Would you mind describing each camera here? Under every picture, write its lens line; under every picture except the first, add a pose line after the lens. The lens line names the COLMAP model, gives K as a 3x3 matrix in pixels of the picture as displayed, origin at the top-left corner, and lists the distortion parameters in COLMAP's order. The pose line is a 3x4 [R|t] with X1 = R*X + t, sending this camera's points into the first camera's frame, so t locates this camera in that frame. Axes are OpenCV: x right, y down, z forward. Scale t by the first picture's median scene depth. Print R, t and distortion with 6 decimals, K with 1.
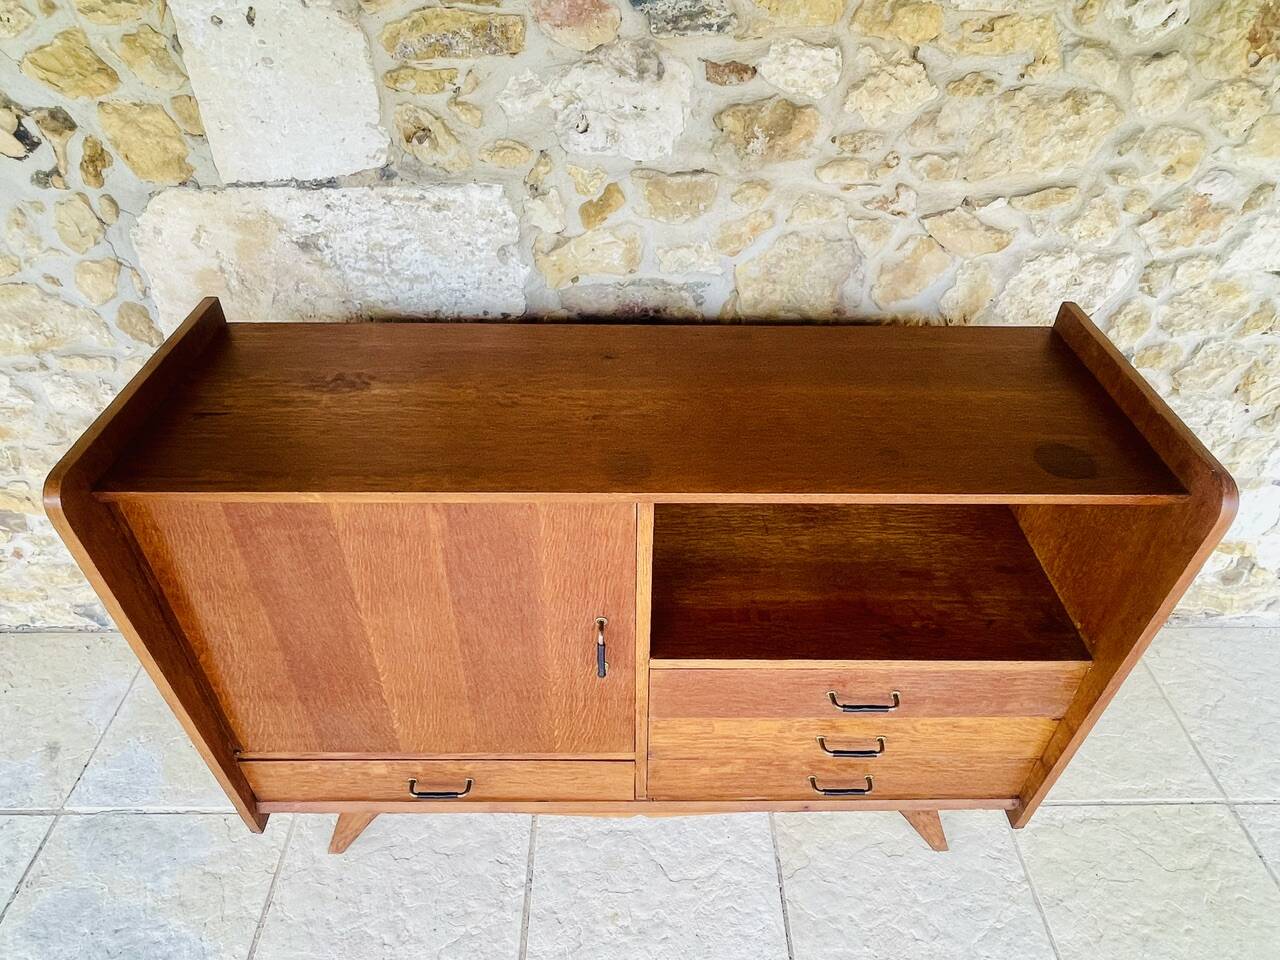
lens RADIAL K [[829.4, 0, 640.8], [0, 829.4, 481.9], [0, 0, 1]] dist [-0.007949, -0.001957]
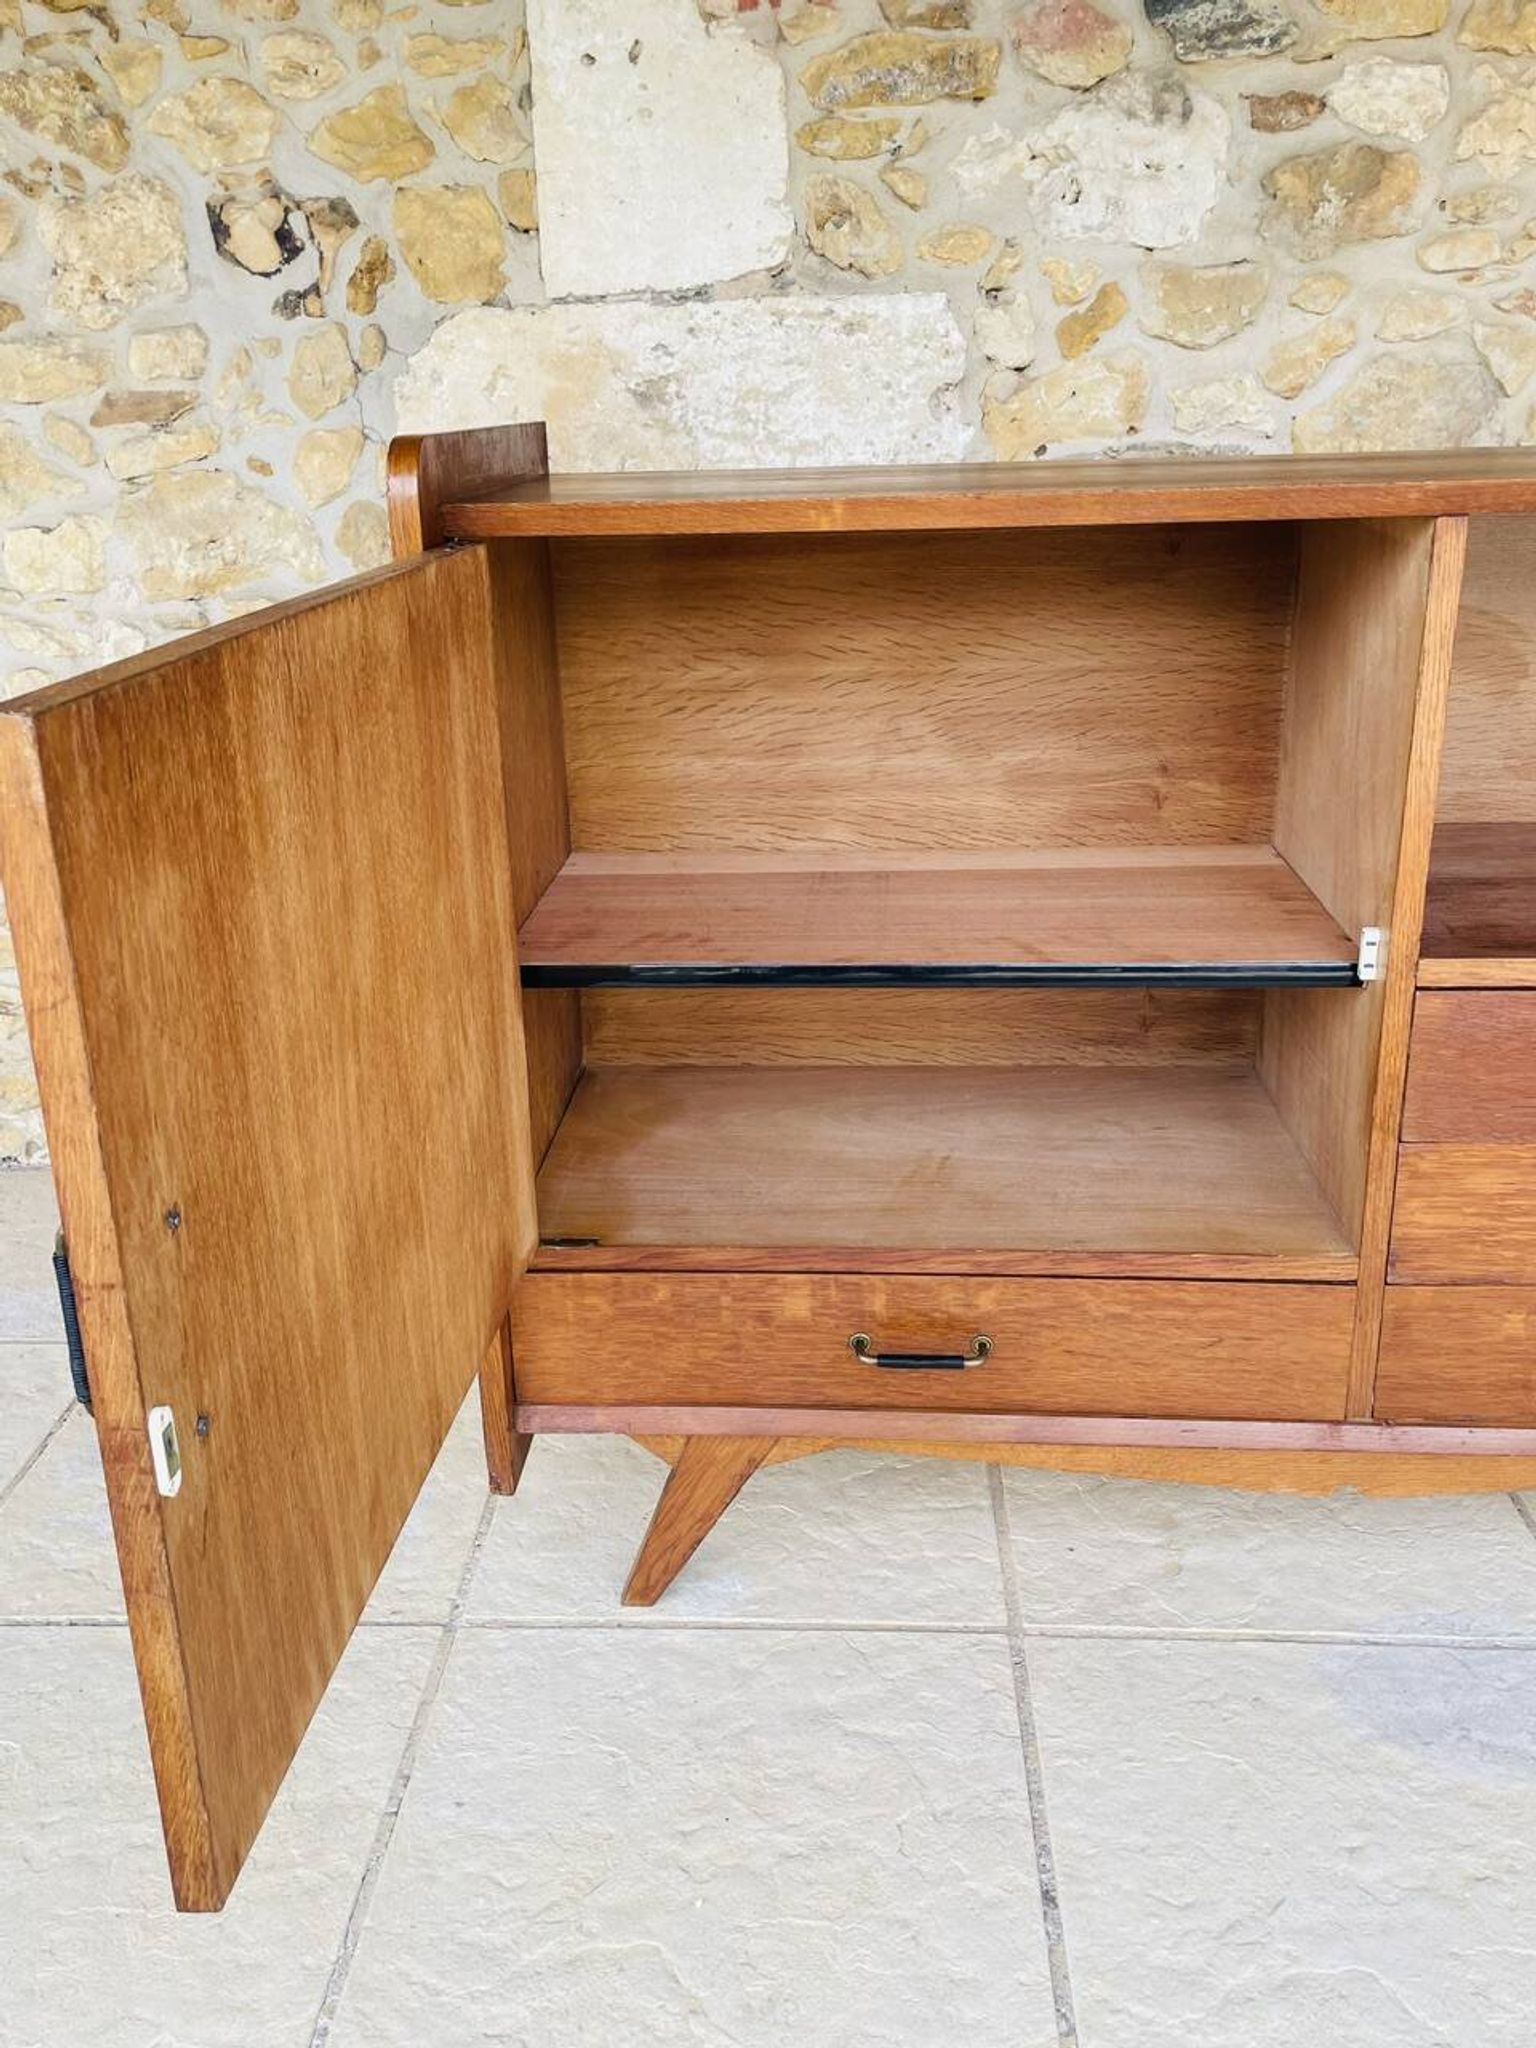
lens RADIAL K [[1793.2, 0, 739.0], [0, 1793.2, 1032.6], [0, 0, 1]] dist [0.084102, -0.113873]
pose [[0.996705, -0.009299, -0.080580, -0.220499], [-0.017458, 0.945535, -0.325052, 0.700660], [0.079214, 0.325387, 0.942257, -0.221853]]
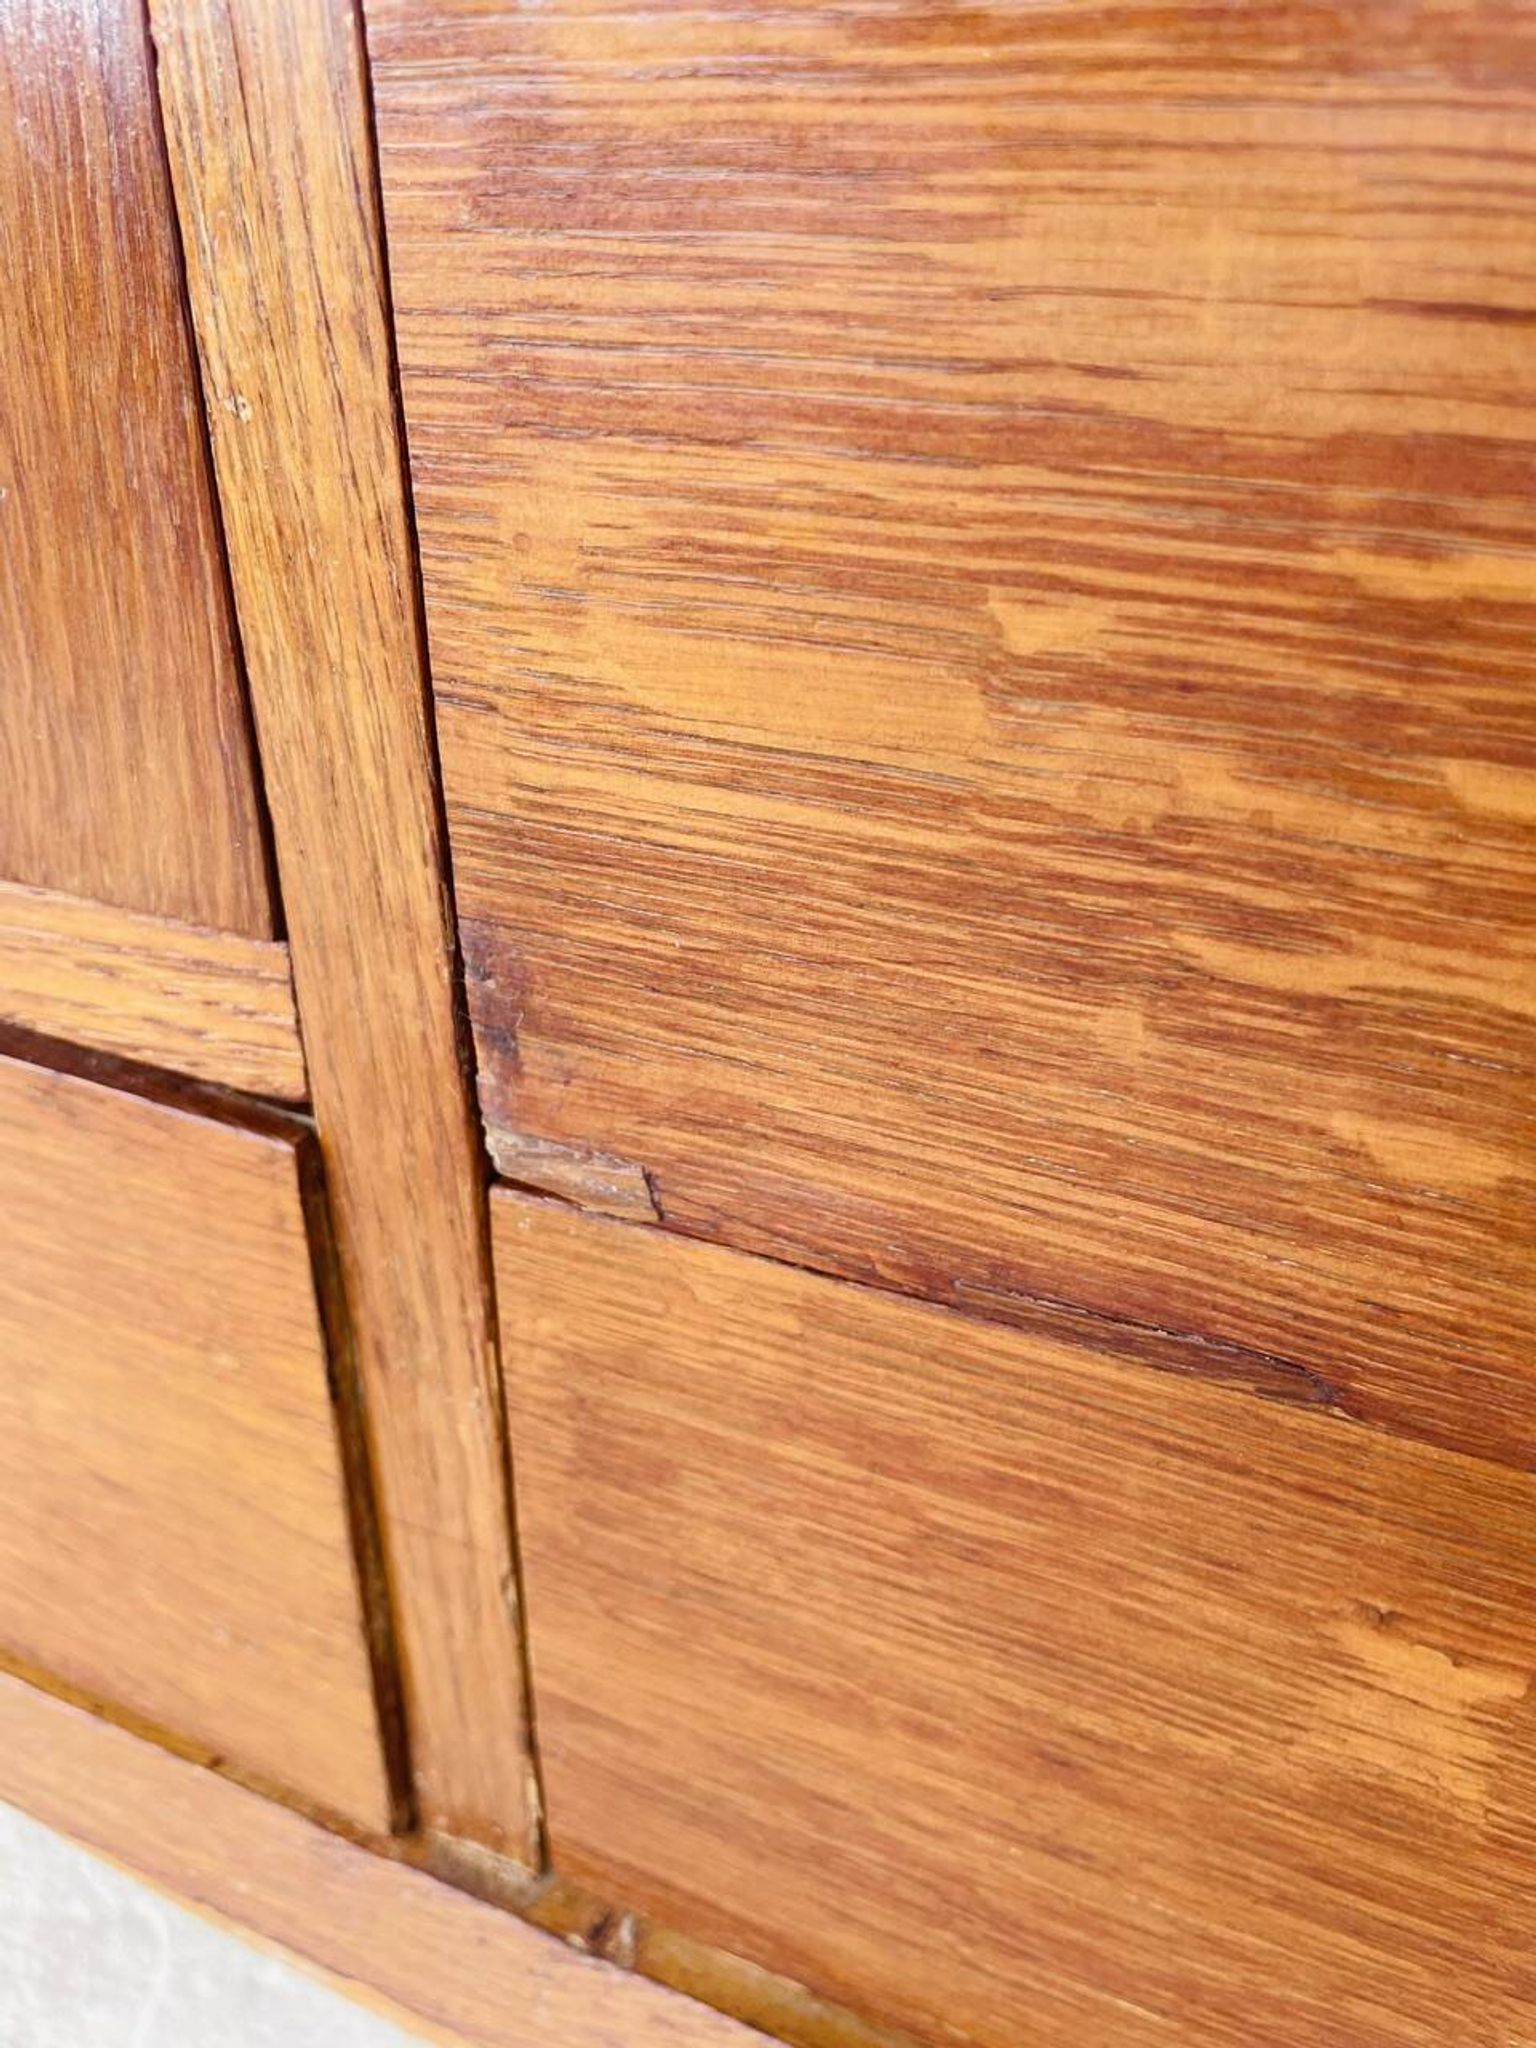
lens RADIAL K [[1610.2, 0, 758.5], [0, 1610.2, 1021.5], [0, 0, 1]] dist [0.063803, -0.127397]
pose [[0.910890, 0.198851, -0.361577, 0.111885], [-0.259944, 0.957031, -0.128530, 0.501414], [0.320482, 0.211067, 0.923440, 0.680176]]
